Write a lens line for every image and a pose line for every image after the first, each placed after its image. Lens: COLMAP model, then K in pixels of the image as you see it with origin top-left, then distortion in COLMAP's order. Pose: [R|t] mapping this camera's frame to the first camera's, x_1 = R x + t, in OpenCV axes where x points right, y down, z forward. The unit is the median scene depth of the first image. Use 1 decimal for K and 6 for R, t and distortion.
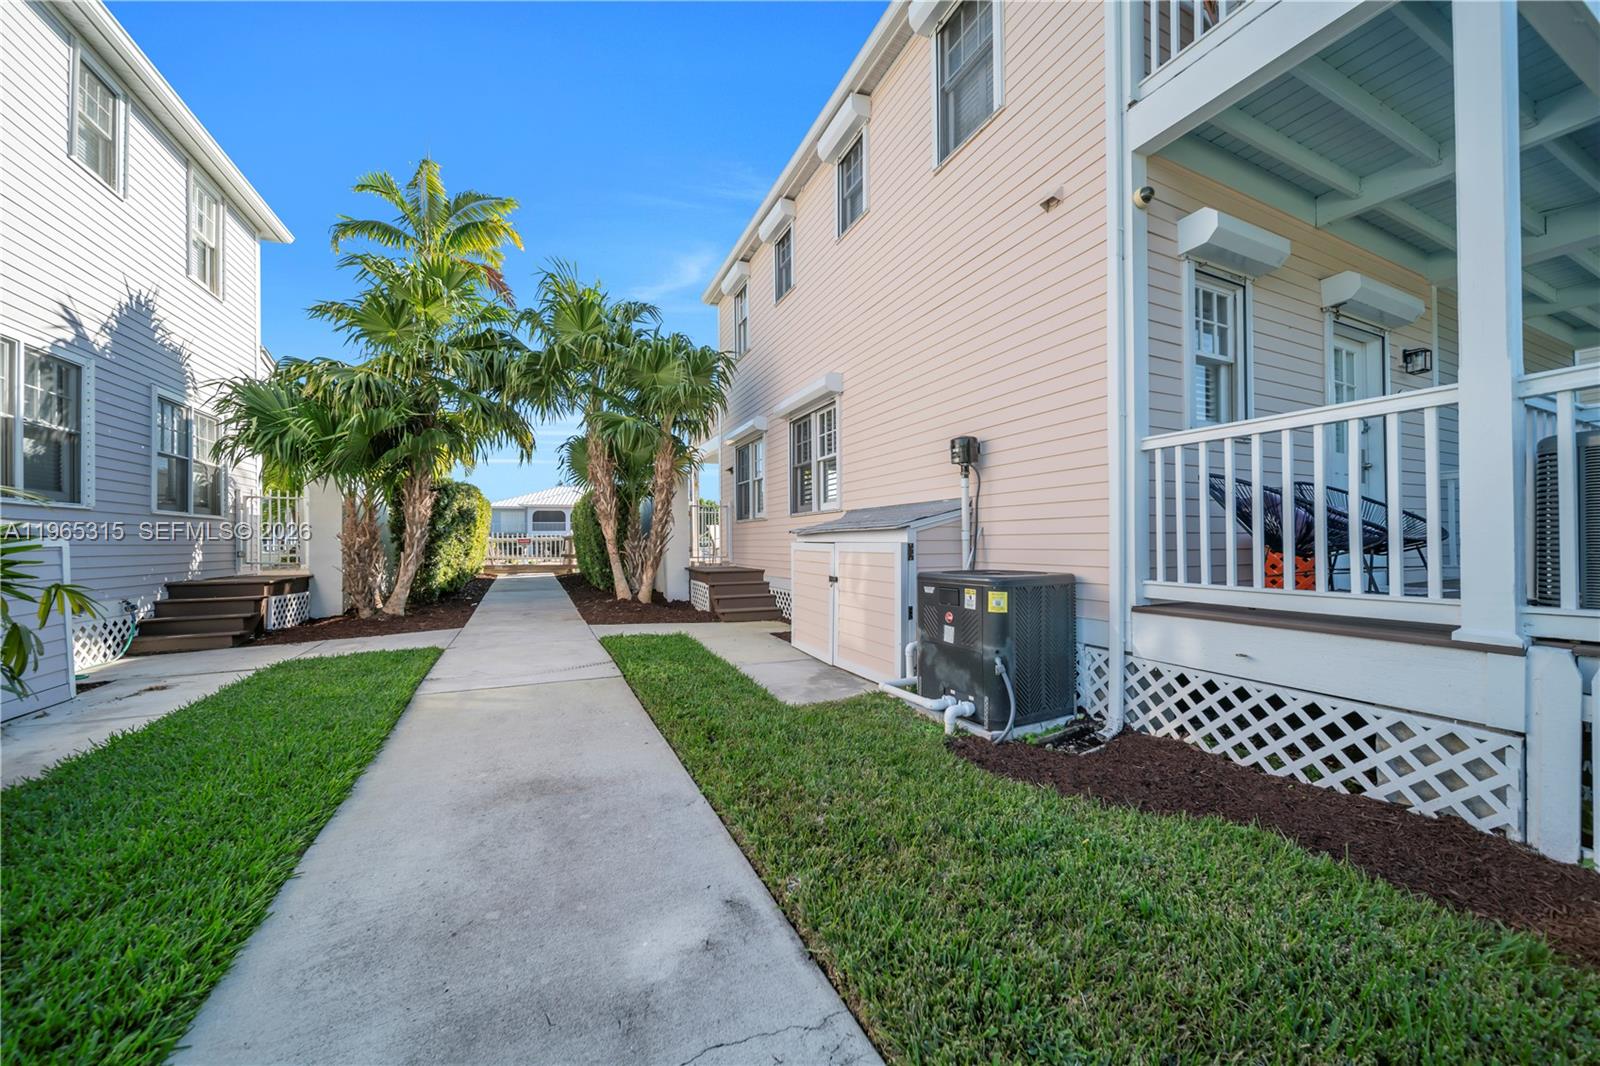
lens RADIAL K [[558.4, 0, 797.6], [0, 558.4, 539.3], [0, 0, 1]] dist [-0.000821, 0.000043]
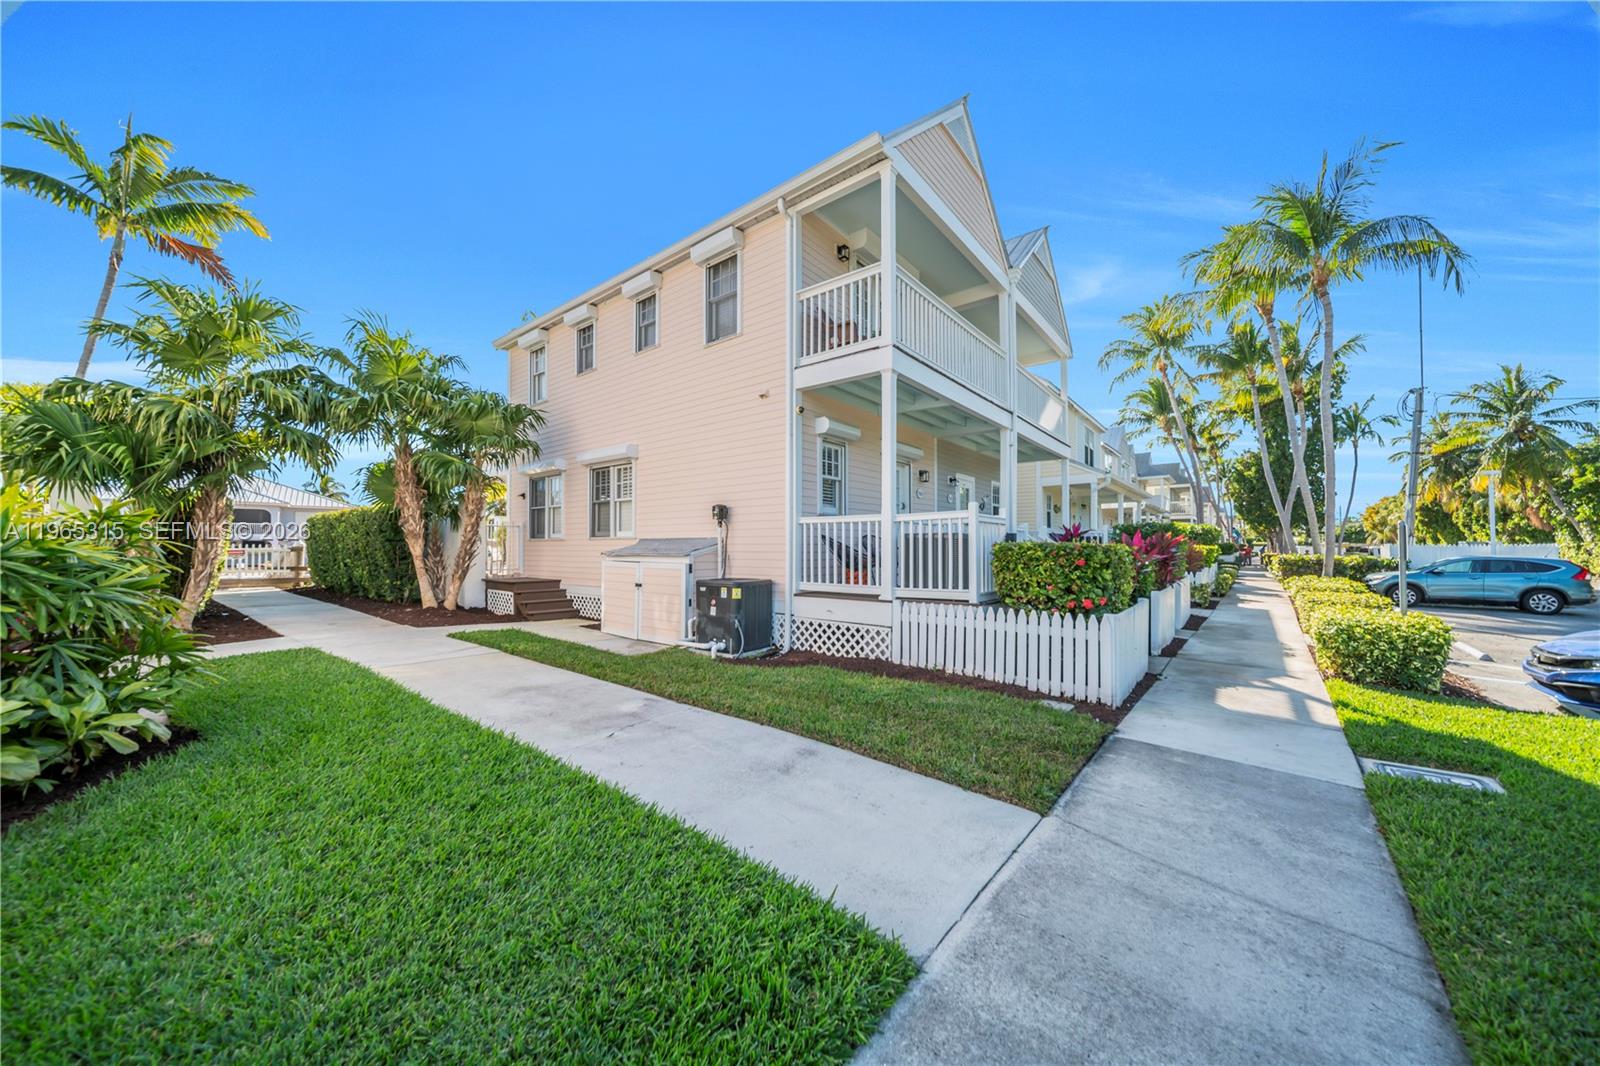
lens RADIAL K [[558.4, 0, 797.6], [0, 558.4, 539.3], [0, 0, 1]] dist [-0.000821, 0.000043]
pose [[0.898600, 0.013054, 0.438574, -0.339109], [-0.008308, 0.999884, -0.012739, -0.062934], [-0.438690, 0.007804, 0.898605, -0.934624]]
